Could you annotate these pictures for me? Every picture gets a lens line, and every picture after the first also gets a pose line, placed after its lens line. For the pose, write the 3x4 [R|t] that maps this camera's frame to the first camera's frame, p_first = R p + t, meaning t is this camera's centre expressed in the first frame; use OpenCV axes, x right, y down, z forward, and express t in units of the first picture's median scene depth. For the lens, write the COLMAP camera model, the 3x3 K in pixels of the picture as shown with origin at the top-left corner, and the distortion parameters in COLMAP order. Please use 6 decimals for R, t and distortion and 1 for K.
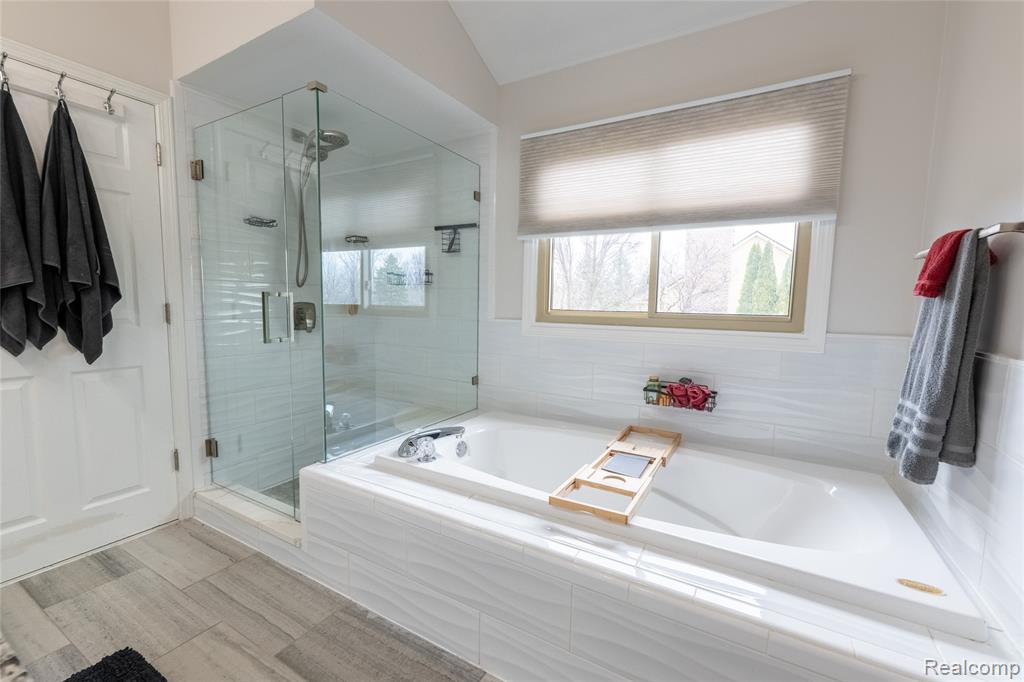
lens RADIAL K [[410.3, 0, 516.6], [0, 410.3, 345.5], [0, 0, 1]] dist [0.000904, 0.000035]
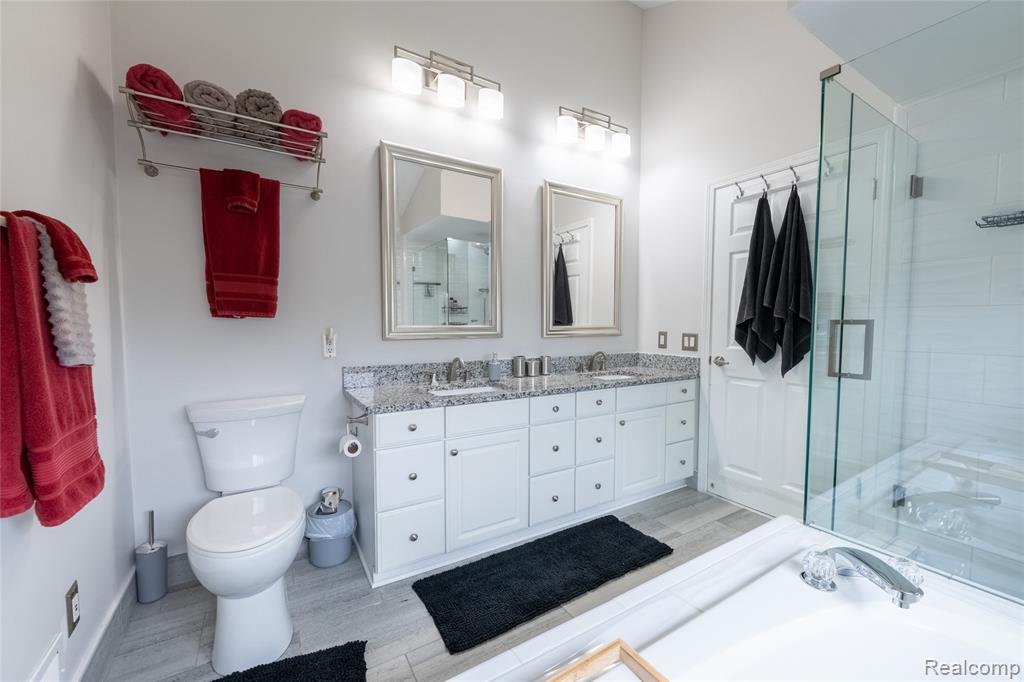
lens RADIAL K [[410.3, 0, 510.3], [0, 410.3, 343.8], [0, 0, 1]] dist [0.000904, 0.000035]
pose [[-0.469479, 0.023875, -0.882621, 0.553678], [-0.104697, 0.991076, 0.082499, -0.081930], [0.876714, 0.131140, -0.462790, 0.849614]]
